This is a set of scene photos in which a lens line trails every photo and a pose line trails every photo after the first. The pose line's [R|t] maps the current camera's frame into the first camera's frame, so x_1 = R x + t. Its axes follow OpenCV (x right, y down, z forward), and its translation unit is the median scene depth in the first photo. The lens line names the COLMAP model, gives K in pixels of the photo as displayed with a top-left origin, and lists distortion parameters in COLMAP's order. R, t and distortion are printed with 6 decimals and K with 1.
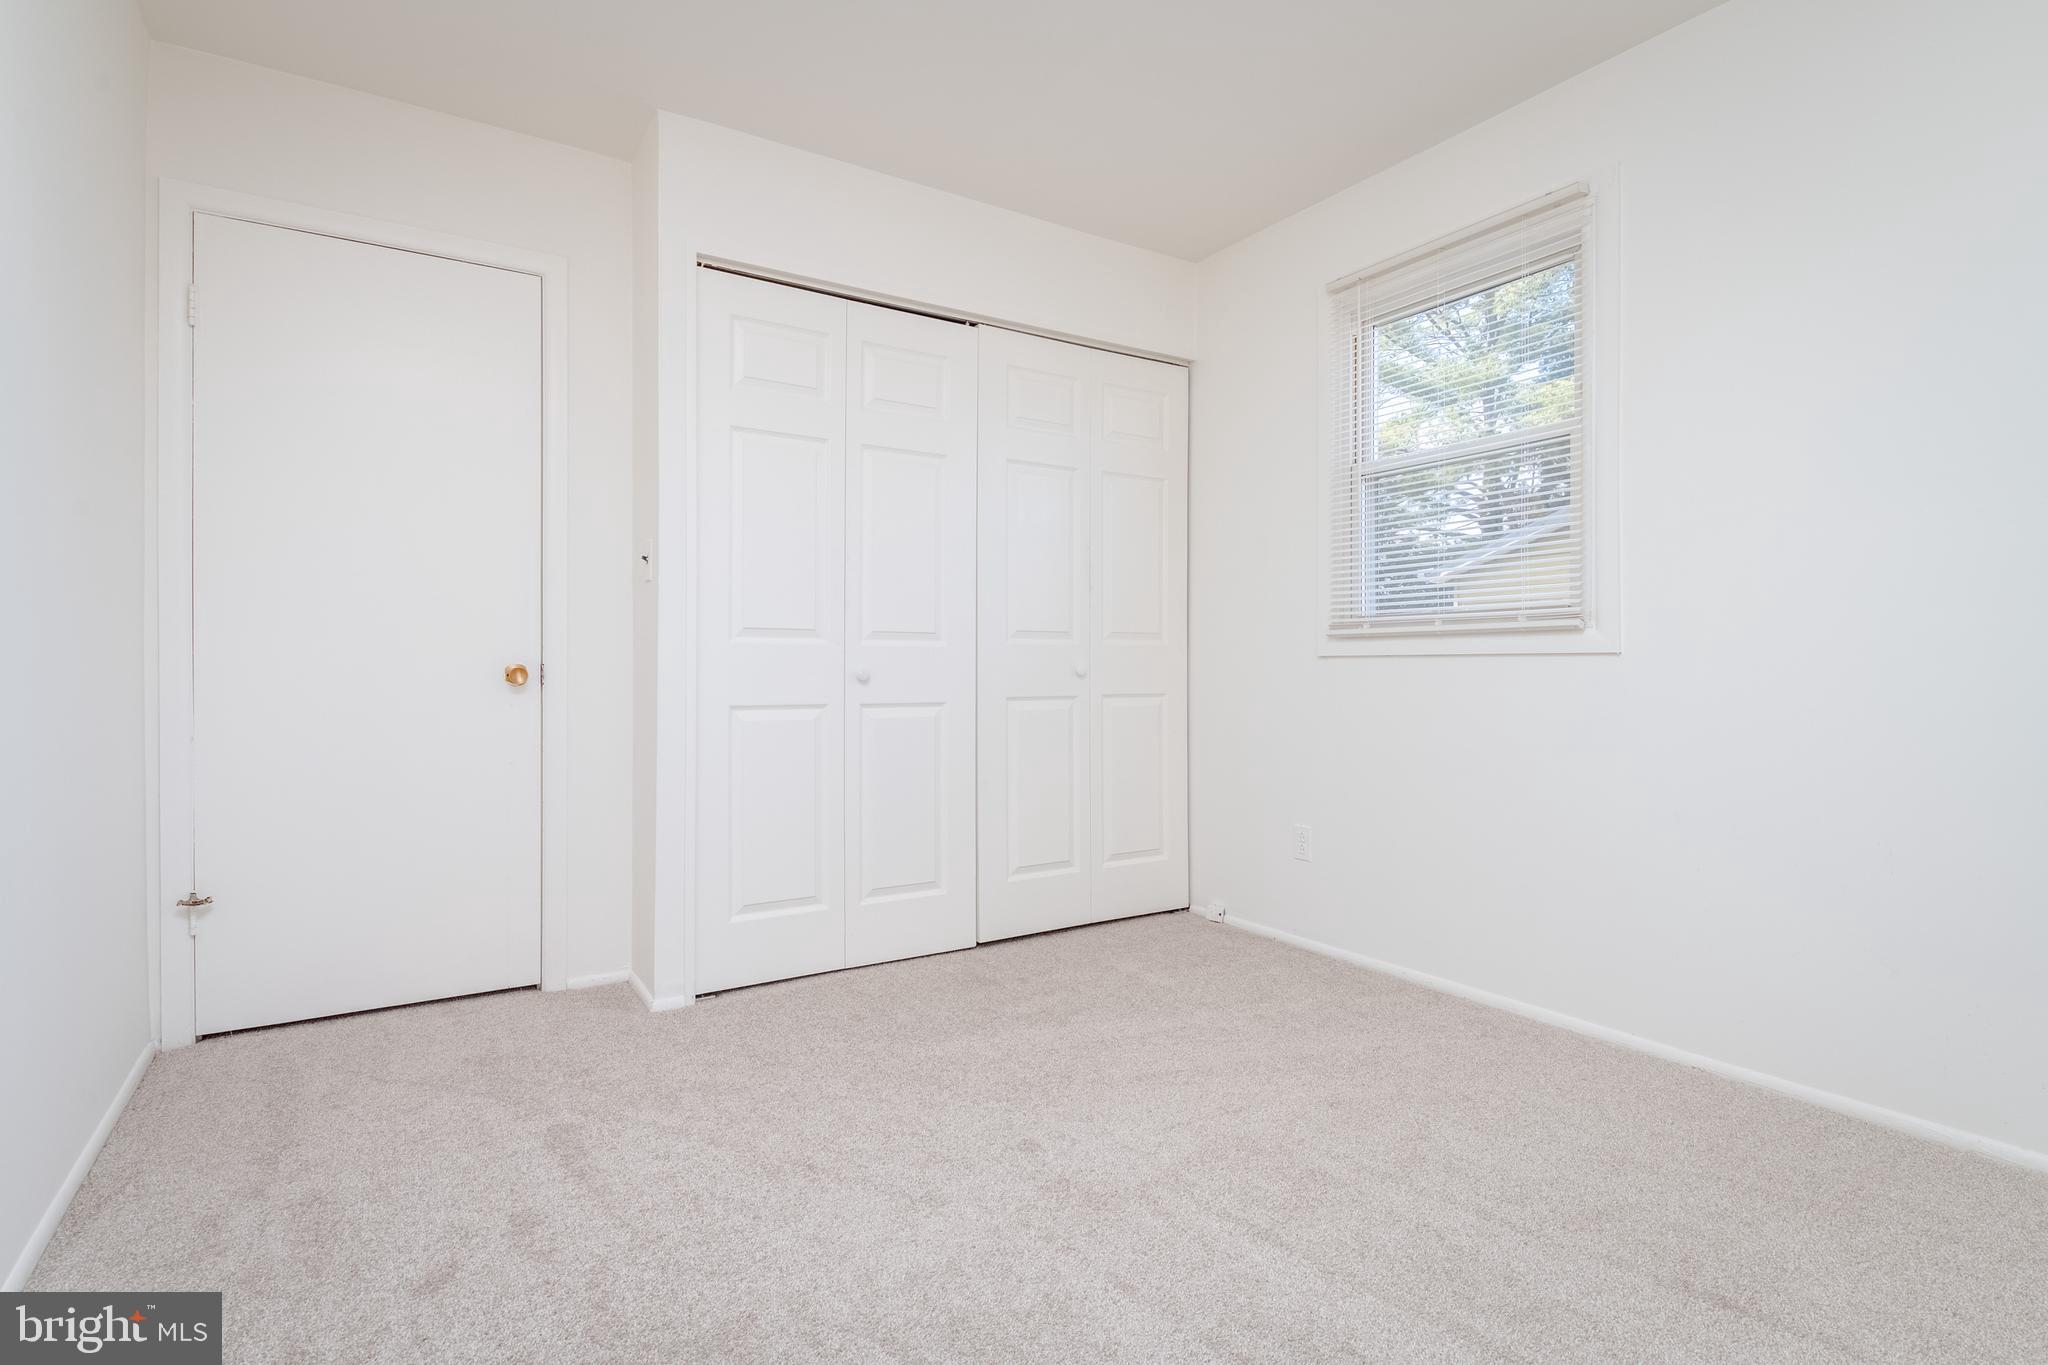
lens RADIAL K [[1066.2, 0, 1025.2], [0, 1066.2, 677.8], [0, 0, 1]] dist [-0.000698, -0.000423]
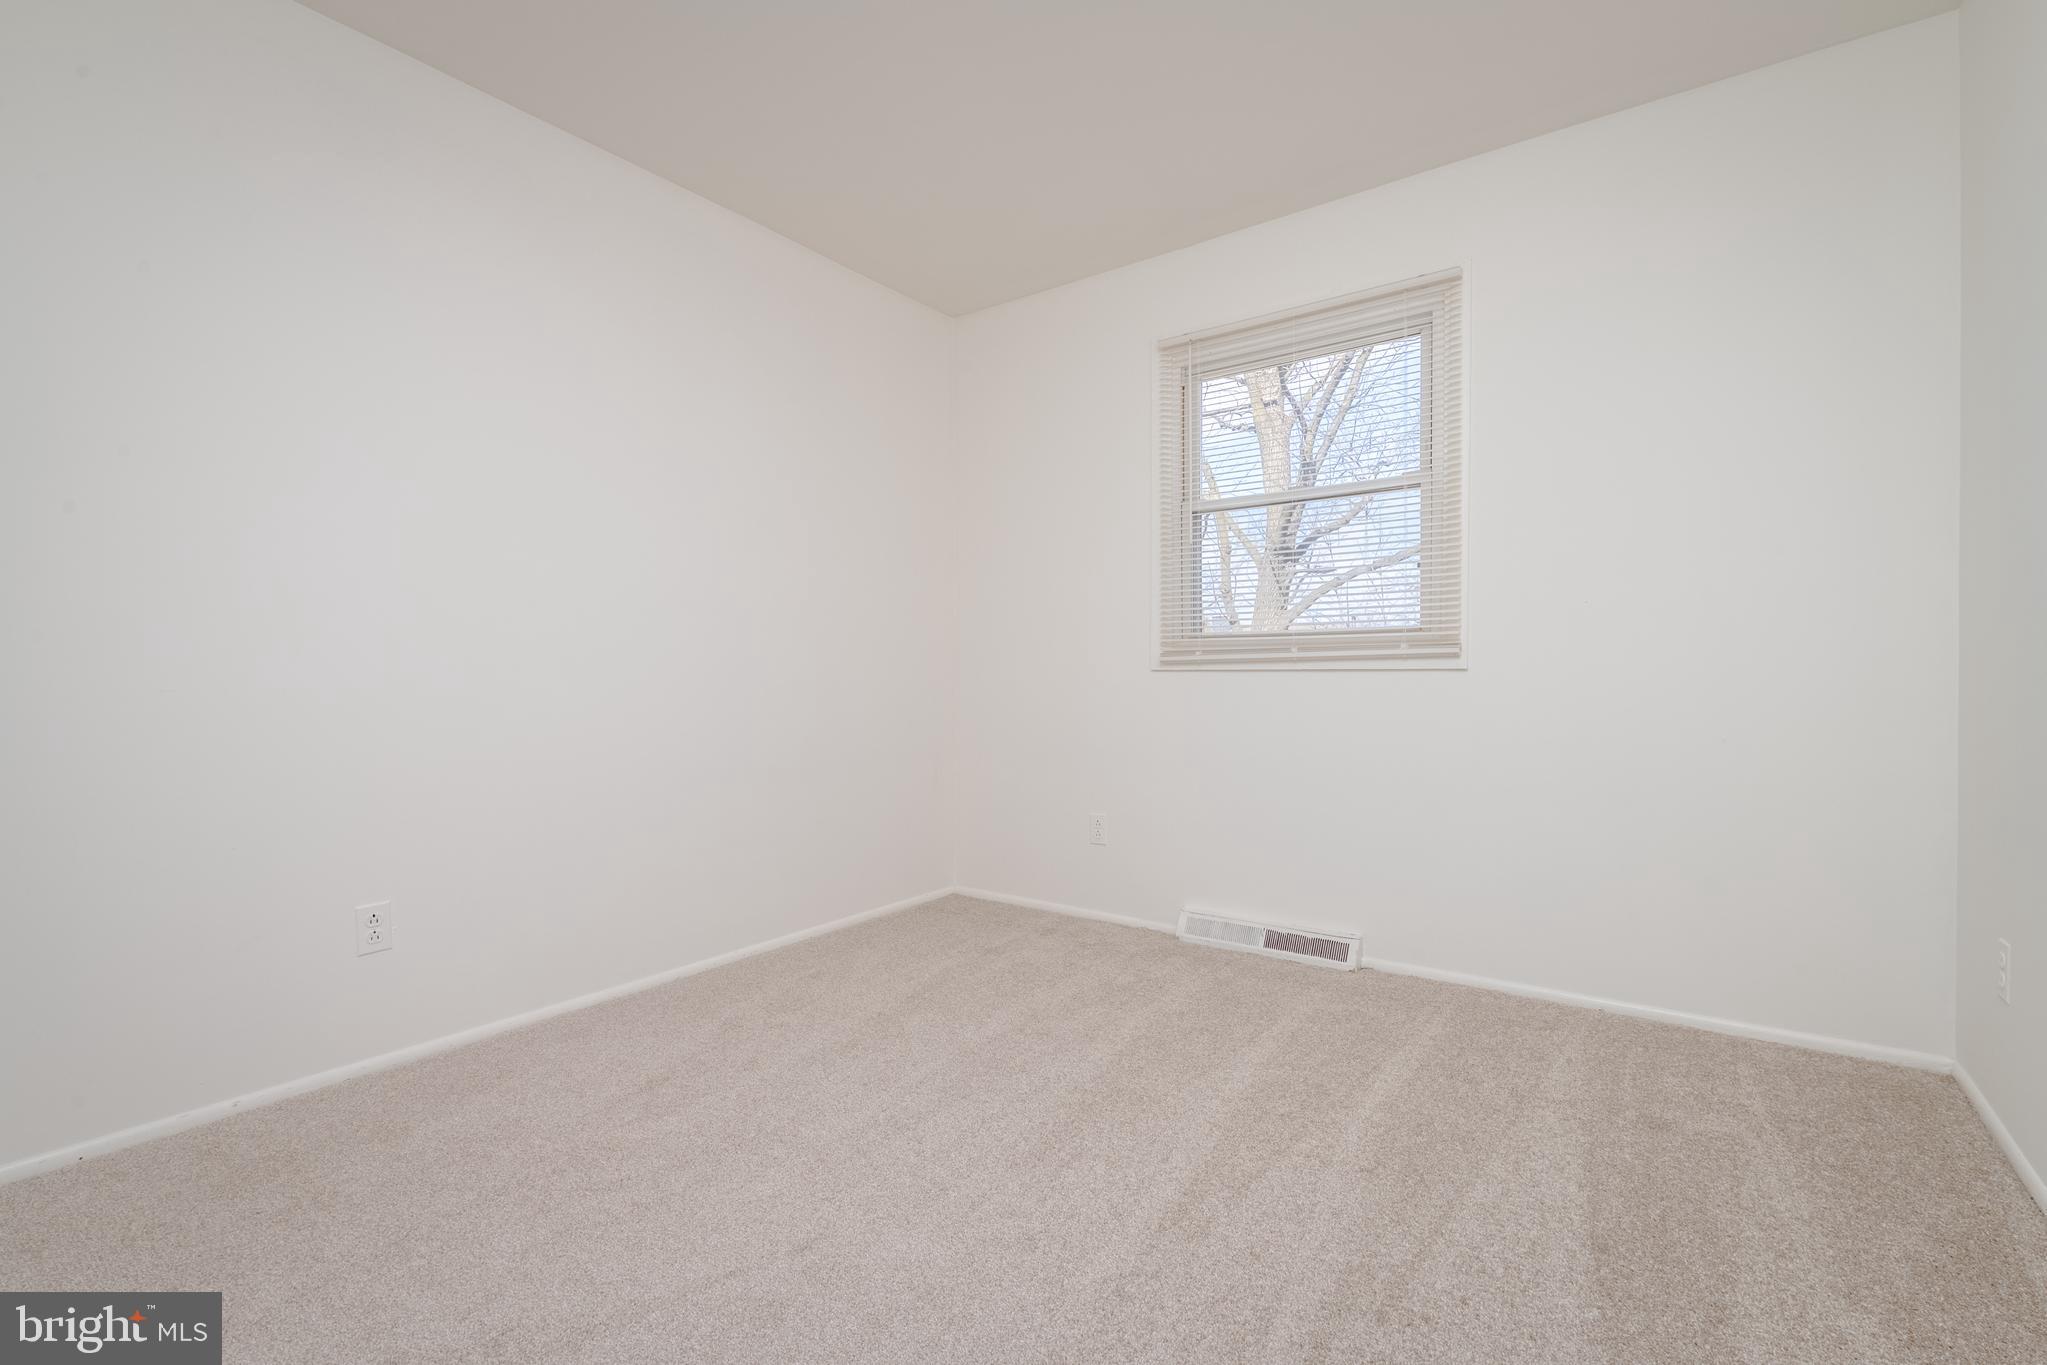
lens RADIAL K [[942.5, 0, 1010.2], [0, 942.5, 696.1], [0, 0, 1]] dist [-0.000259, -0.000013]
pose [[0.940930, 0.005210, 0.338562, -0.263214], [-0.001363, 0.999932, -0.011601, 0.009869], [-0.338600, 0.010455, 0.940873, 0.202068]]
